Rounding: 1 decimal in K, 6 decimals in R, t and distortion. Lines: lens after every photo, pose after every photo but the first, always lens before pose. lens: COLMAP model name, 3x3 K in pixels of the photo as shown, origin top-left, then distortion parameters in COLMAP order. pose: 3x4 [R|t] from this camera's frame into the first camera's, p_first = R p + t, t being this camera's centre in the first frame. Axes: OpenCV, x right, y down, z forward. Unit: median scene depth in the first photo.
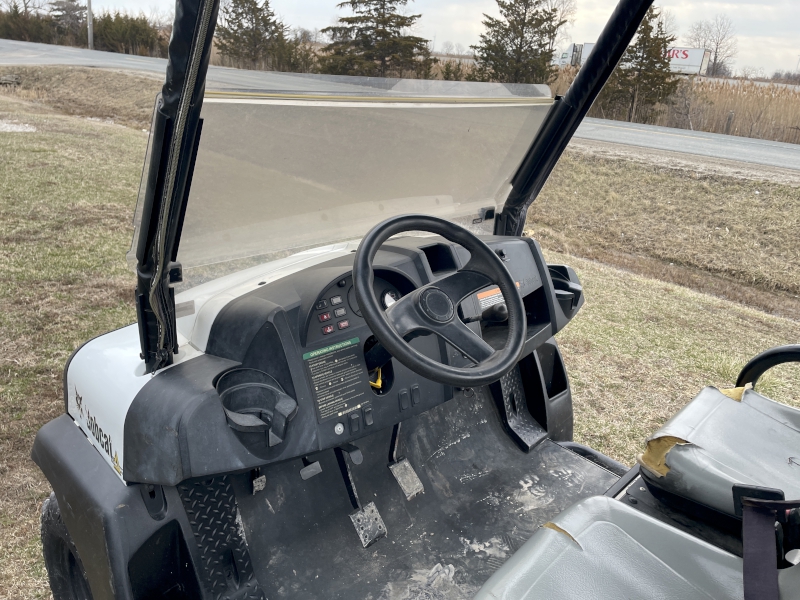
lens RADIAL K [[611.0, 0, 412.9], [0, 611.0, 304.5], [0, 0, 1]] dist [0.070889, -0.093153]
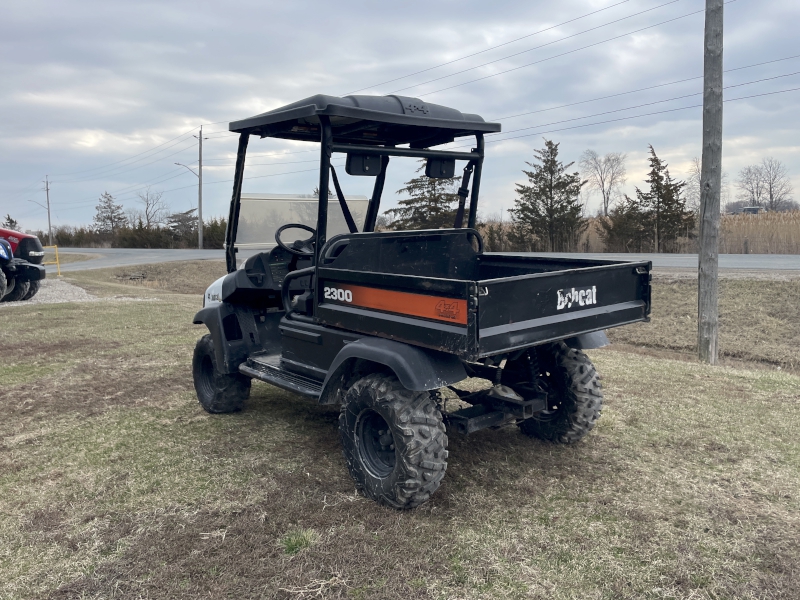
lens RADIAL K [[611.0, 0, 412.9], [0, 611.0, 304.5], [0, 0, 1]] dist [0.070889, -0.093153]
pose [[0.987820, -0.093065, -0.124705, 0.043791], [0.057020, 0.962178, -0.266388, 0.053439], [0.144780, 0.256033, 0.955765, -0.091496]]
